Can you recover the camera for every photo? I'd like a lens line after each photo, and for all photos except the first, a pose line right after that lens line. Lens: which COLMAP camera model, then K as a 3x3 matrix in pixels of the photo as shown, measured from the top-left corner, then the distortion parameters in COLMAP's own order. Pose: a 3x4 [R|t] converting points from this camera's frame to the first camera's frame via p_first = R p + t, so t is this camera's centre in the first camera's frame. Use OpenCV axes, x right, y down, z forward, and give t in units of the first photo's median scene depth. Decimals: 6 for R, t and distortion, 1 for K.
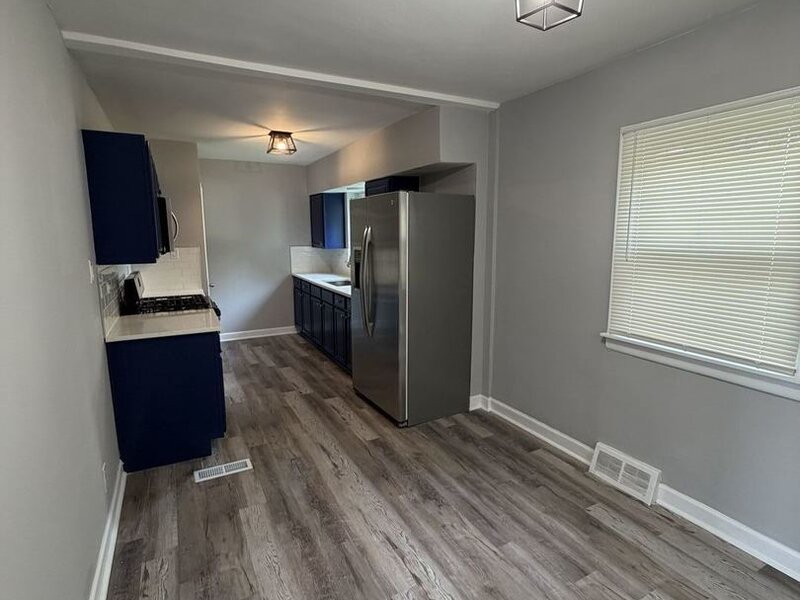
lens RADIAL K [[428.4, 0, 400.7], [0, 428.4, 299.8], [0, 0, 1]] dist [-0.001613, -0.000312]
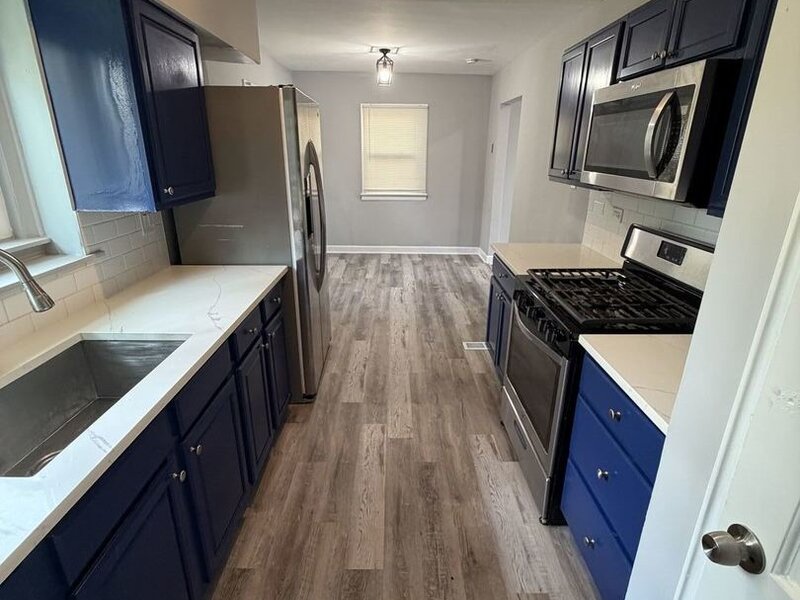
lens RADIAL K [[428.4, 0, 400.5], [0, 428.4, 299.2], [0, 0, 1]] dist [-0.001613, -0.000312]
pose [[-0.888564, -0.160377, 0.429807, -0.655324], [0.061810, 0.886505, 0.458571, -0.295197], [-0.454570, 0.434036, -0.777804, 1.864837]]
